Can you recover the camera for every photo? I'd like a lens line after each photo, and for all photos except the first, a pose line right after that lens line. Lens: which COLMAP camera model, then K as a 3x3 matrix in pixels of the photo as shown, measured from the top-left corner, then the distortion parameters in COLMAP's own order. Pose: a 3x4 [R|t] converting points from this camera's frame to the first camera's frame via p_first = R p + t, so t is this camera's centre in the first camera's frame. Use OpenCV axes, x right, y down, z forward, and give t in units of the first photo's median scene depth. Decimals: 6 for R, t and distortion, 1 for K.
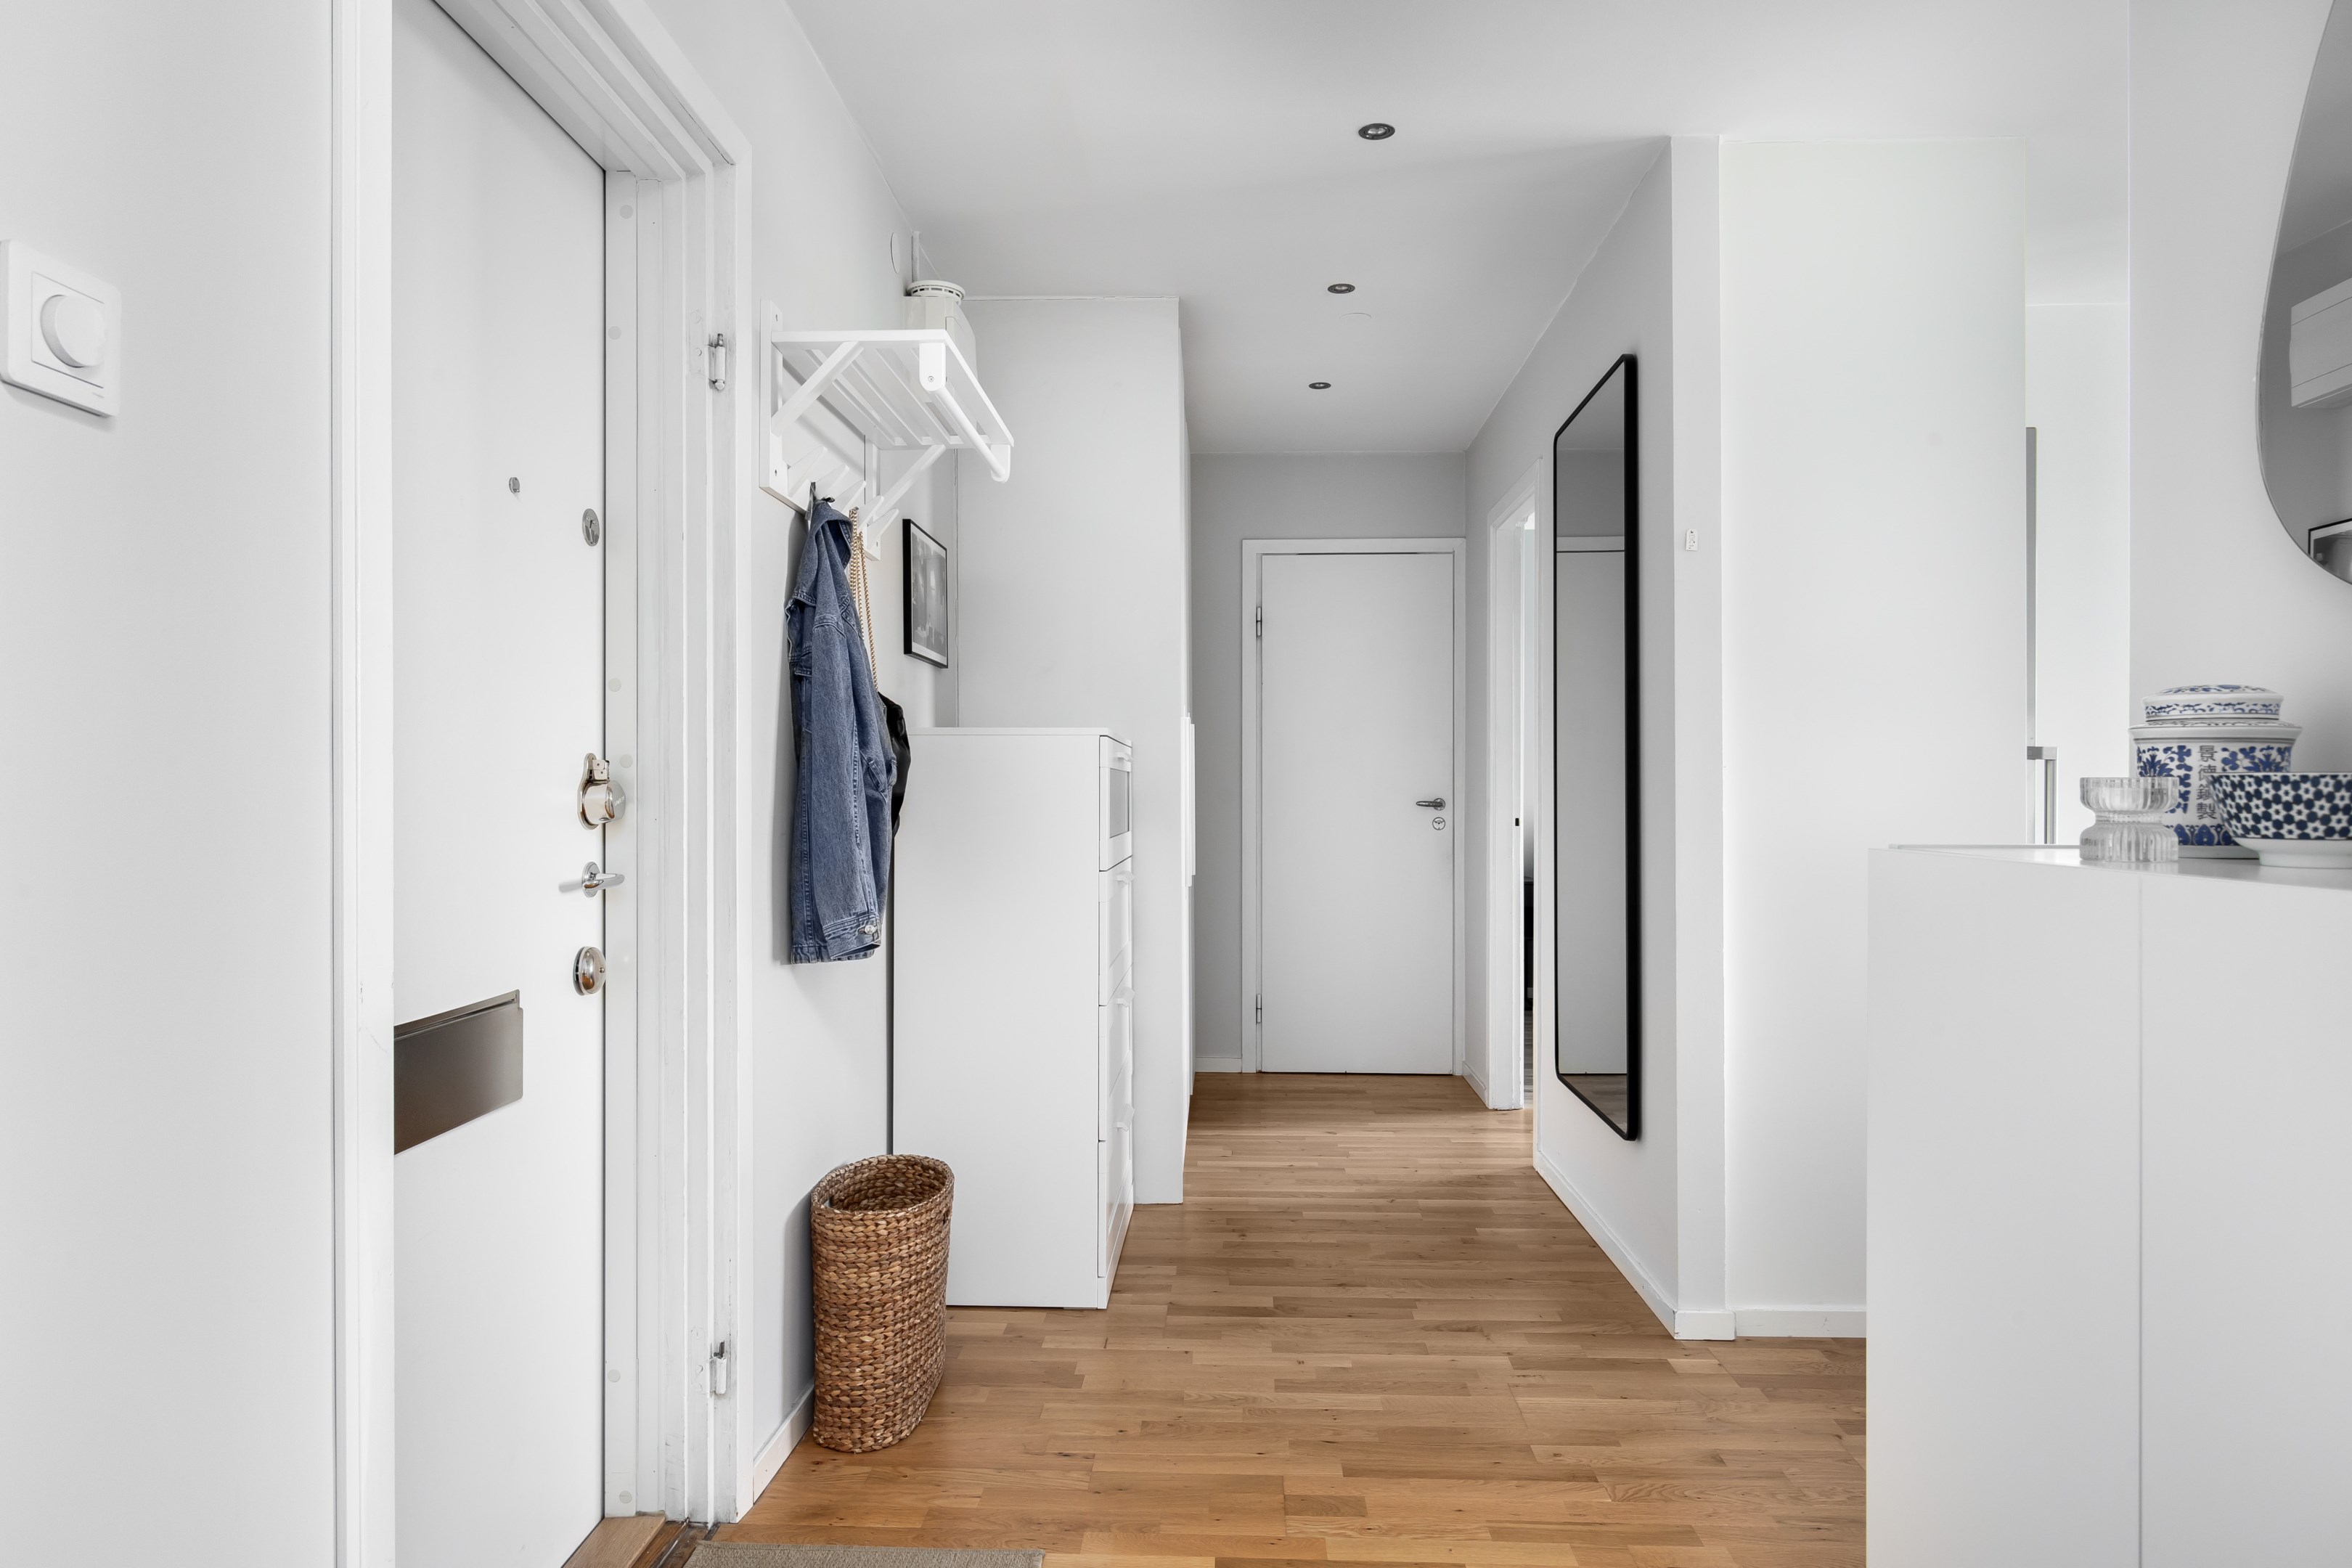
lens RADIAL K [[1456.0, 0, 1174.9], [0, 1456.0, 787.6], [0, 0, 1]] dist [-0.000868, -0.003191]
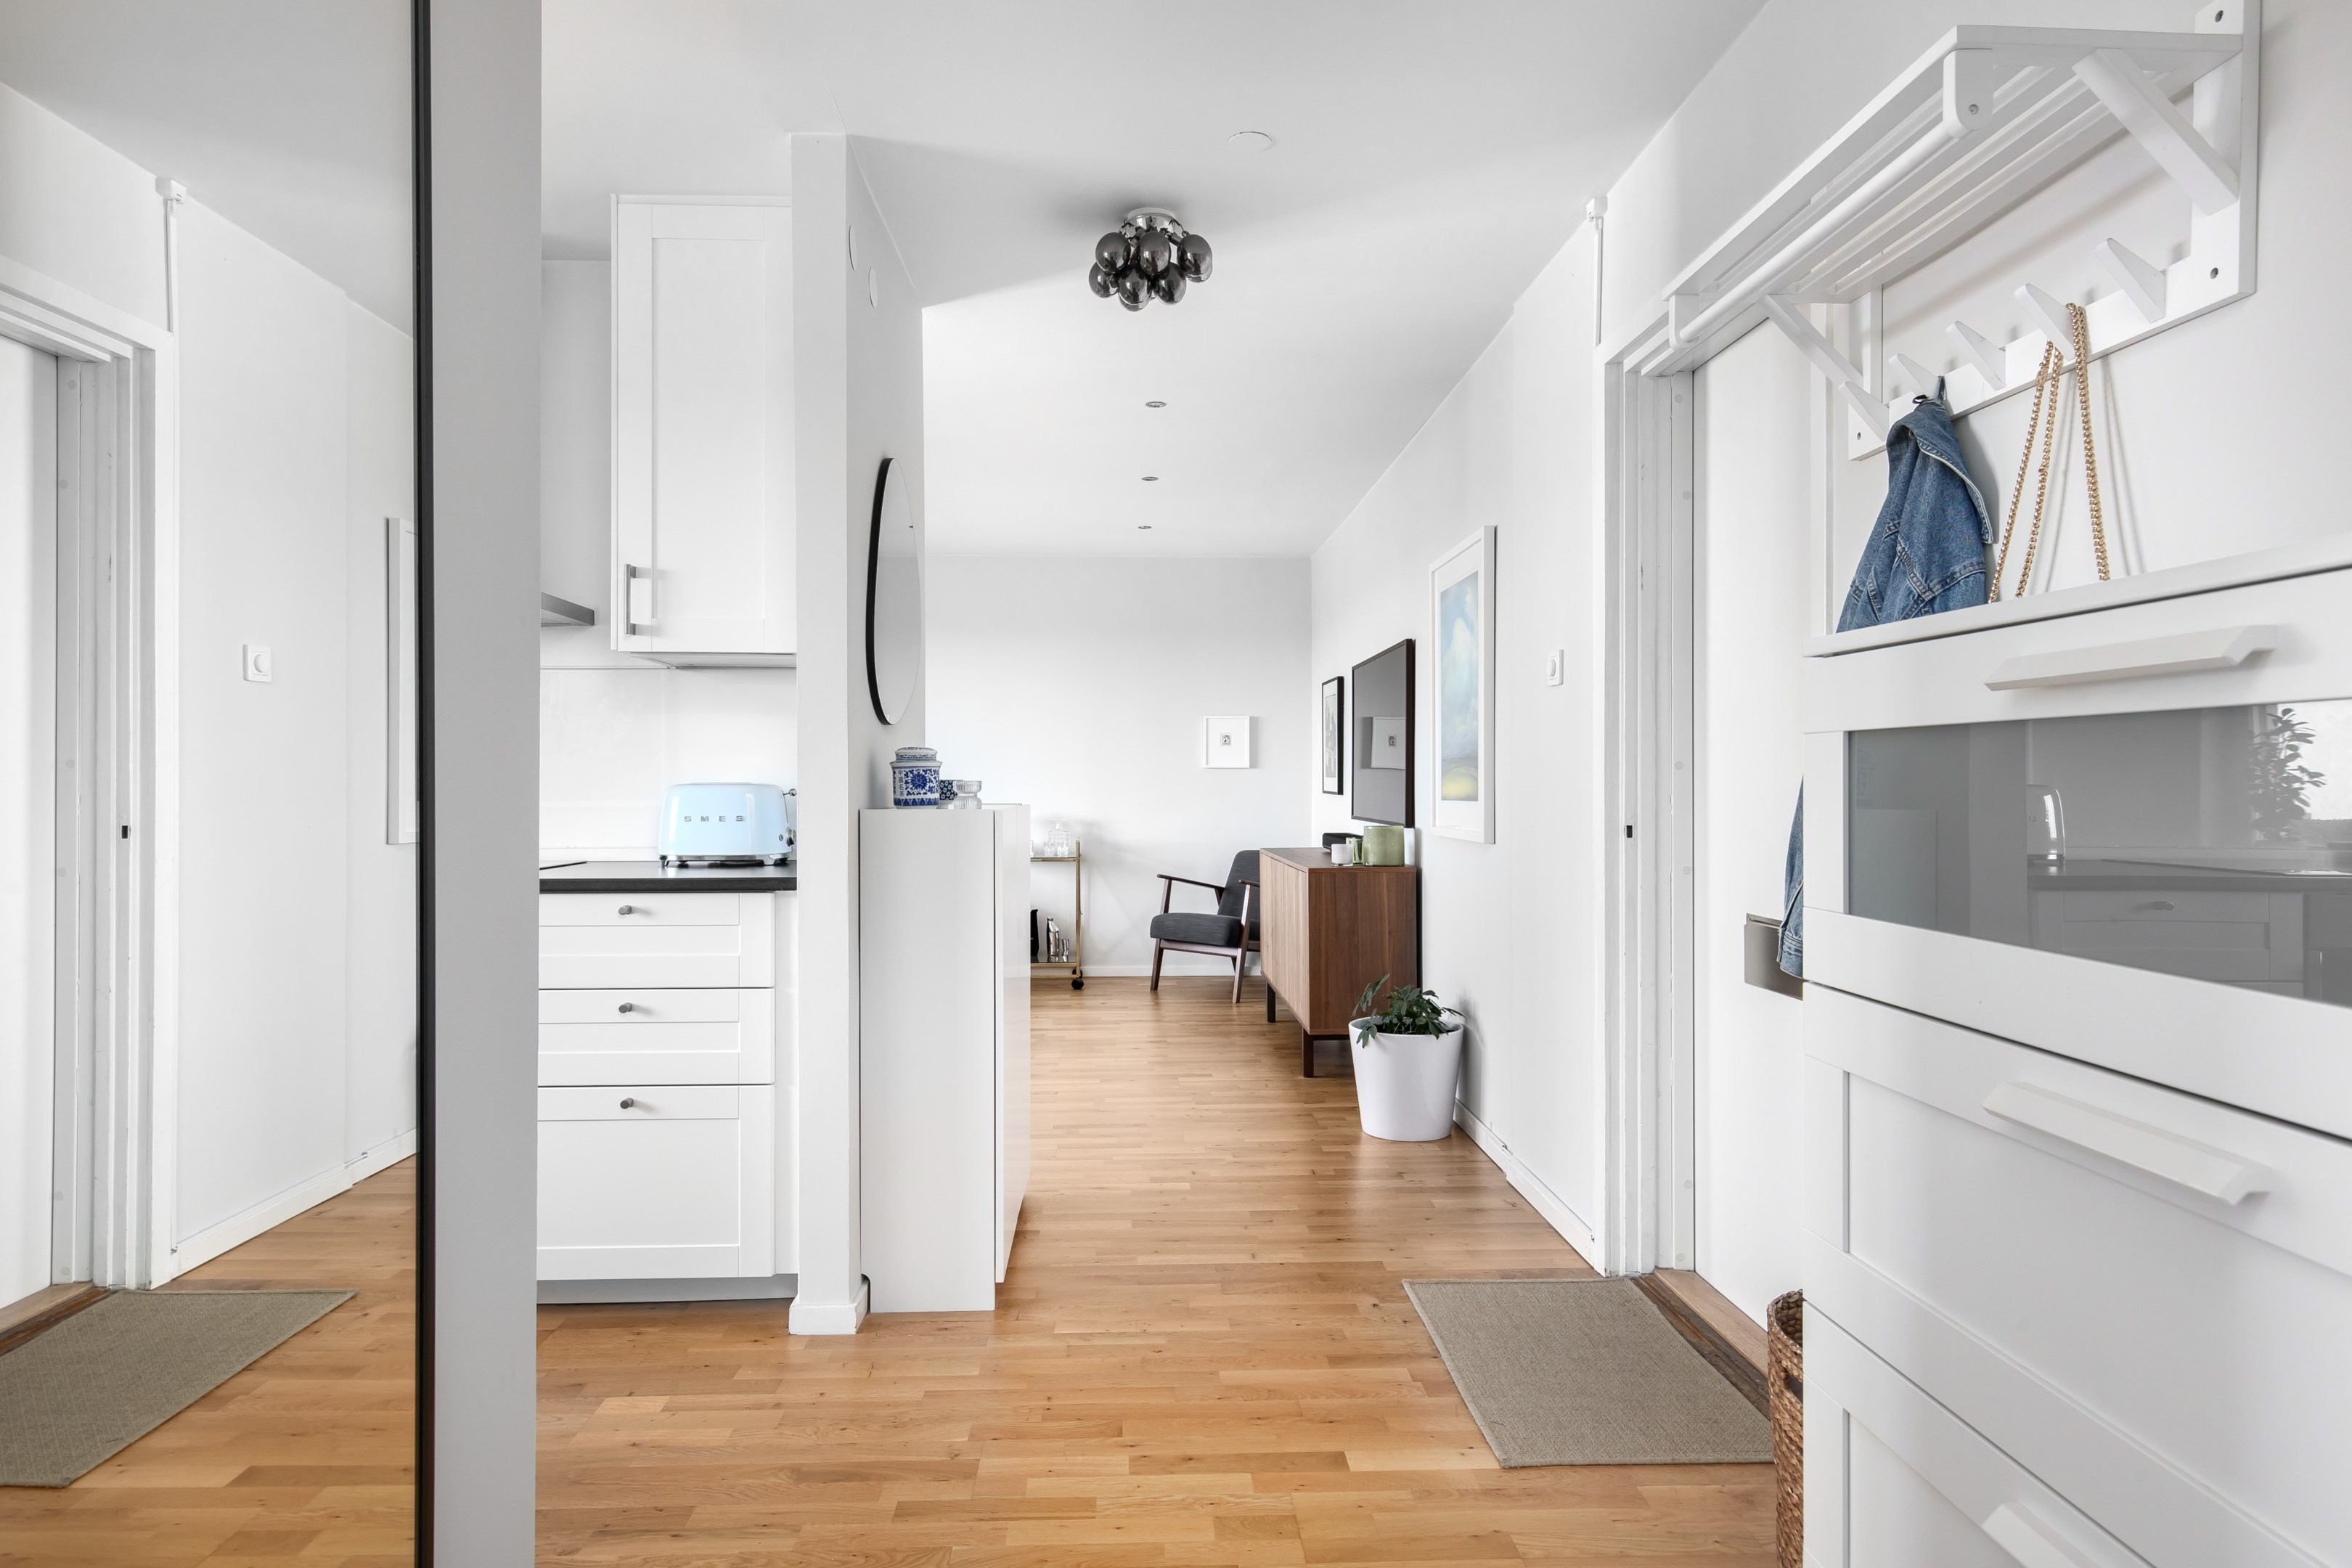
lens RADIAL K [[1295.4, 0, 1168.8], [0, 1295.4, 788.6], [0, 0, 1]] dist [0.006498, 0.000953]
pose [[-0.997833, -0.001254, -0.065793, 0.225150], [-0.001376, 0.999997, 0.001799, 0.002448], [0.065790, 0.001886, -0.997832, 1.913139]]
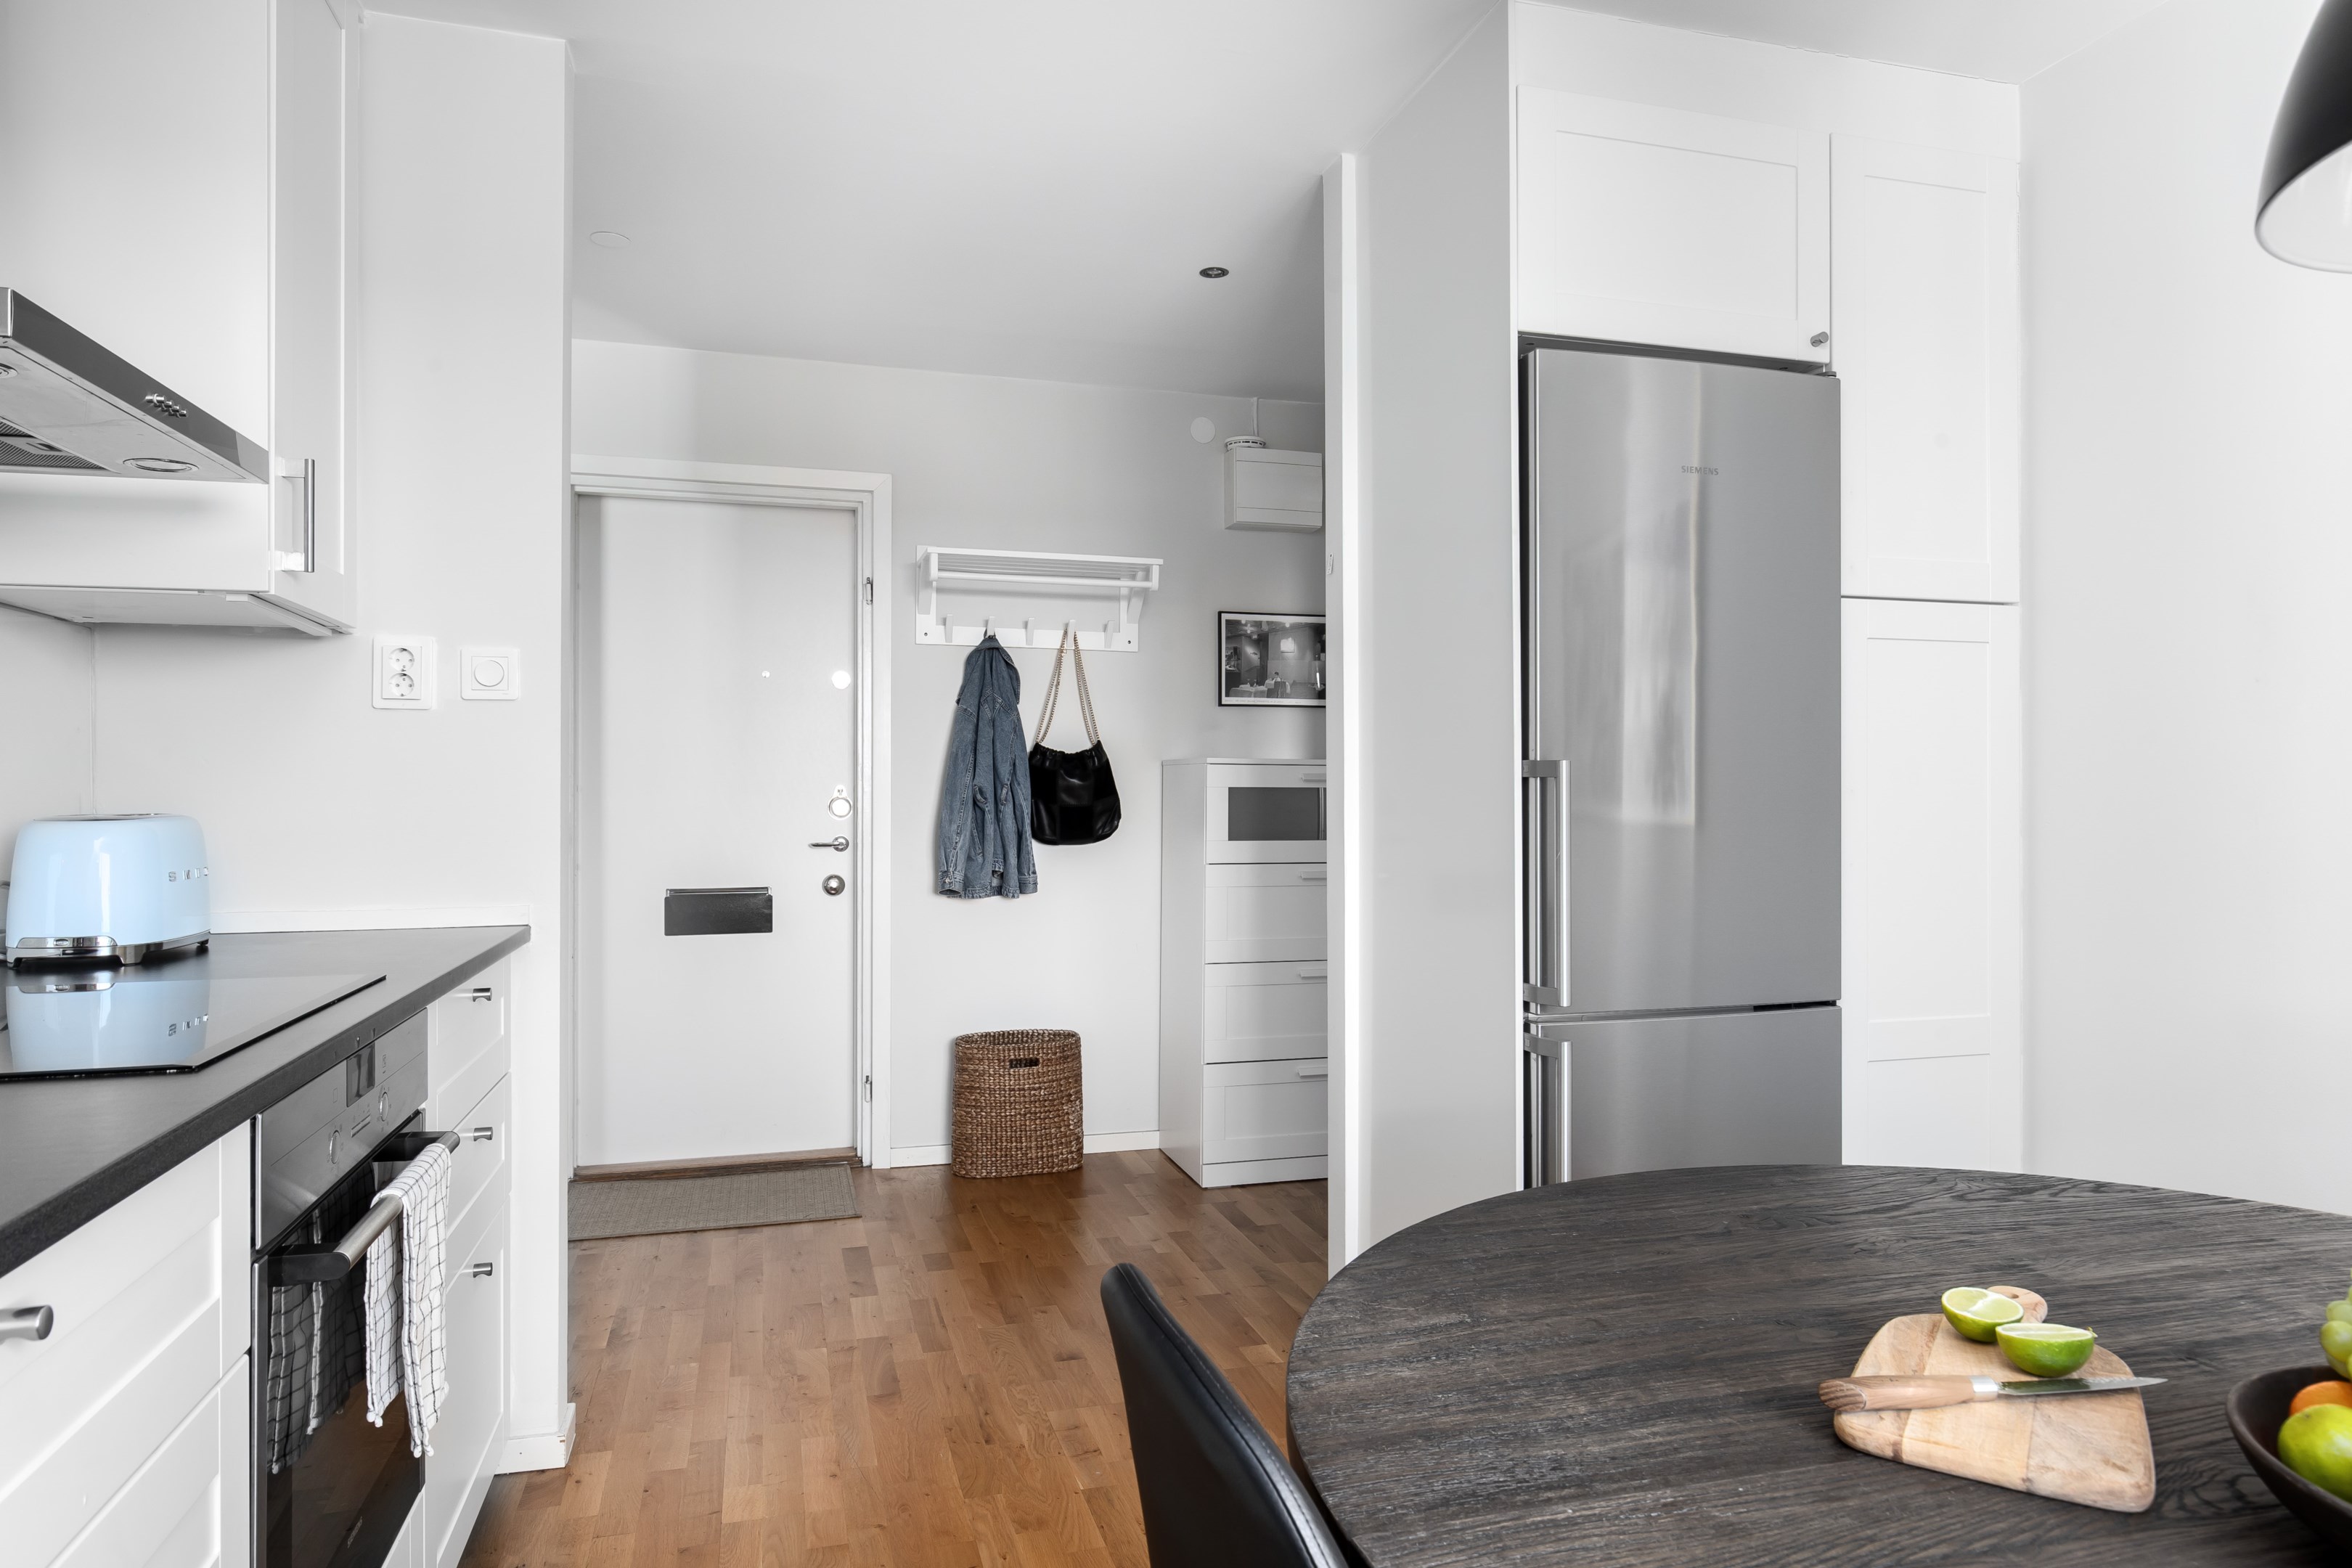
lens RADIAL K [[1456.0, 0, 1175.1], [0, 1456.0, 783.4], [0, 0, 1]] dist [-0.000868, -0.003191]
pose [[0.309167, -0.001795, -0.951006, 1.726276], [-0.001782, 0.999995, -0.002466, -0.019121], [0.951006, 0.002457, 0.309162, 0.781391]]
